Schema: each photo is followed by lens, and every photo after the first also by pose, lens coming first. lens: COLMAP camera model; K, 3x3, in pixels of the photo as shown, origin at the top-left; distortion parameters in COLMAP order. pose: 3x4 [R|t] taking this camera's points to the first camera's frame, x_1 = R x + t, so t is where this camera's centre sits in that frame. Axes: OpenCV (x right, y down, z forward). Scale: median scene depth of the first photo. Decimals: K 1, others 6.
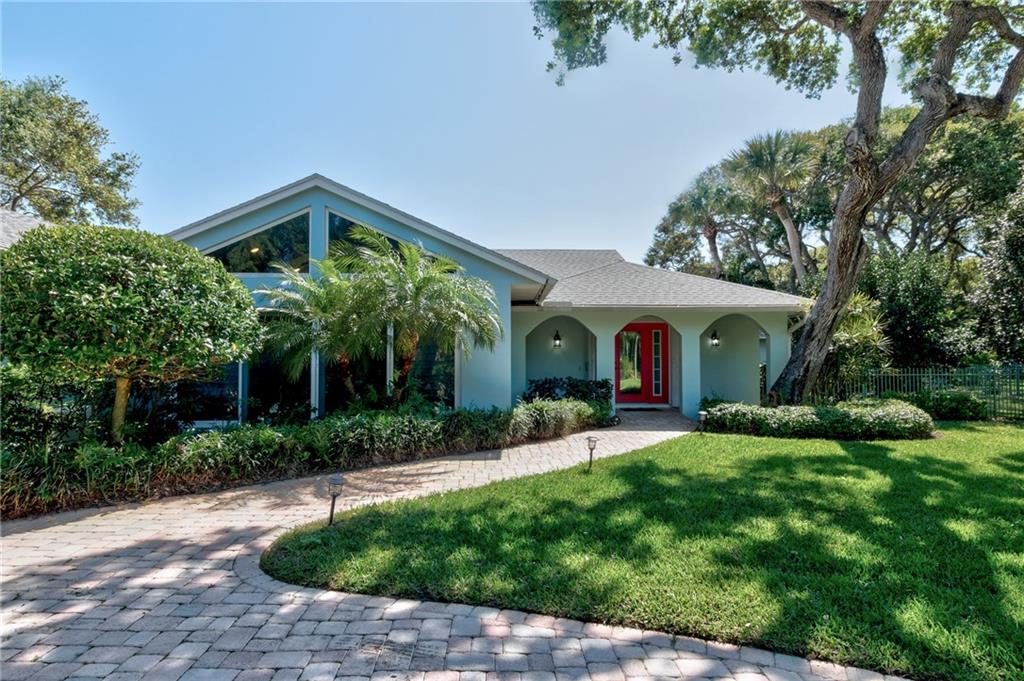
lens RADIAL K [[579.5, 0, 515.1], [0, 579.5, 336.8], [0, 0, 1]] dist [-0.000320, 0.001474]
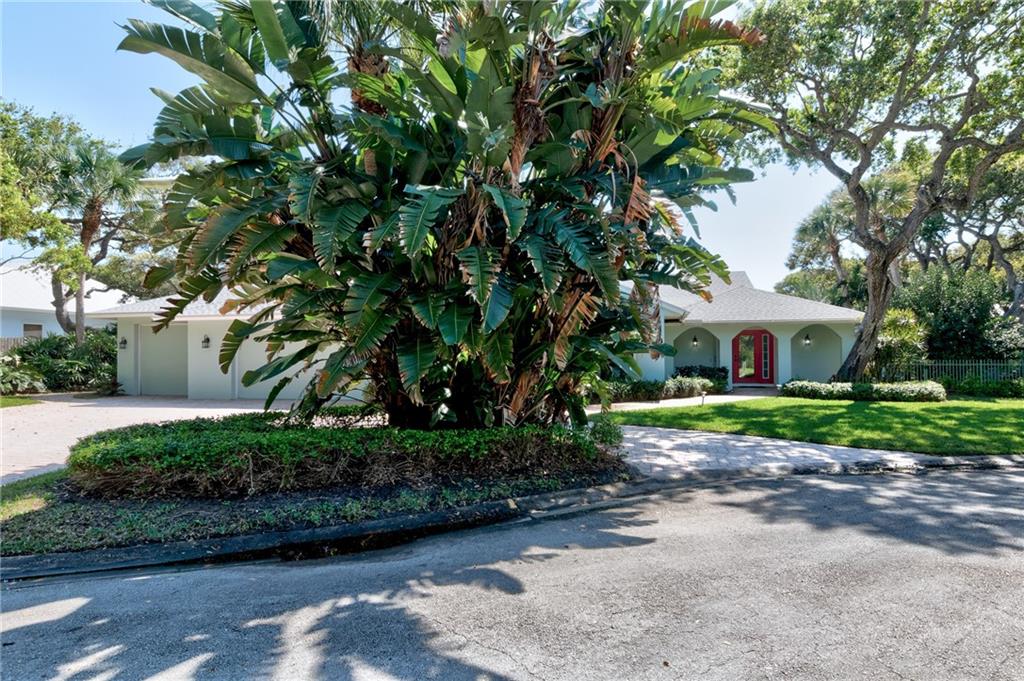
lens RADIAL K [[579.5, 0, 507.7], [0, 579.5, 340.3], [0, 0, 1]] dist [-0.000320, 0.001474]
pose [[0.963279, -0.010849, -0.268284, 0.006969], [0.015953, 0.999731, 0.016852, -0.041164], [0.268029, -0.020513, 0.963192, -0.781125]]
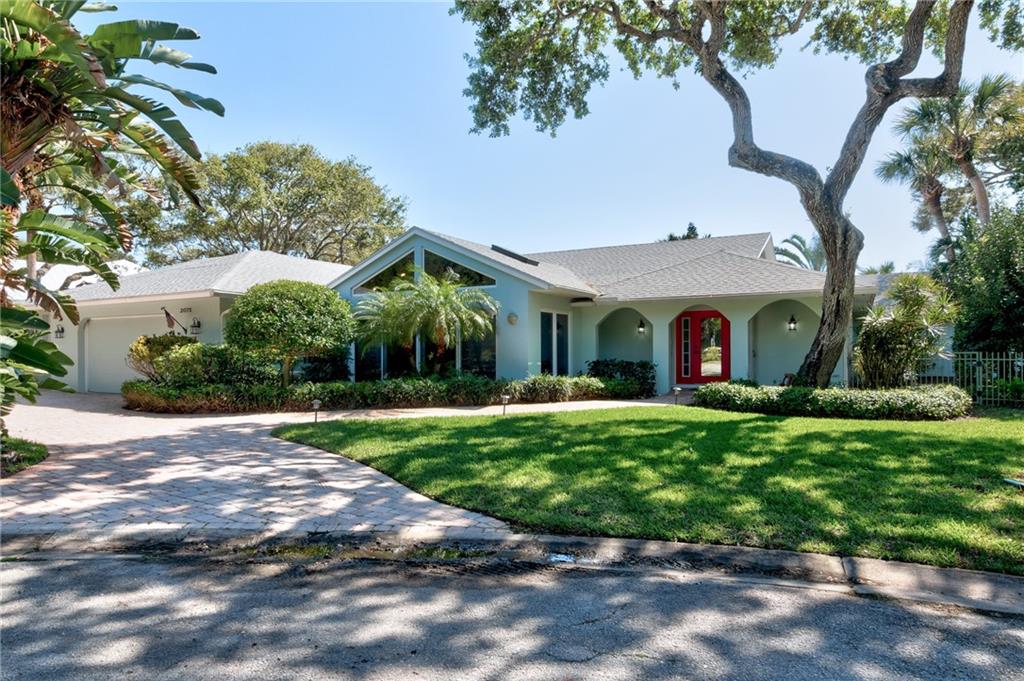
lens RADIAL K [[611.3, 0, 504.4], [0, 611.3, 344.7], [0, 0, 1]] dist [0.001709, -0.001311]
pose [[0.850641, -0.007067, -0.525699, 0.599639], [0.027528, 0.999137, 0.031112, -0.007948], [0.525026, -0.040937, 0.850101, -0.230687]]
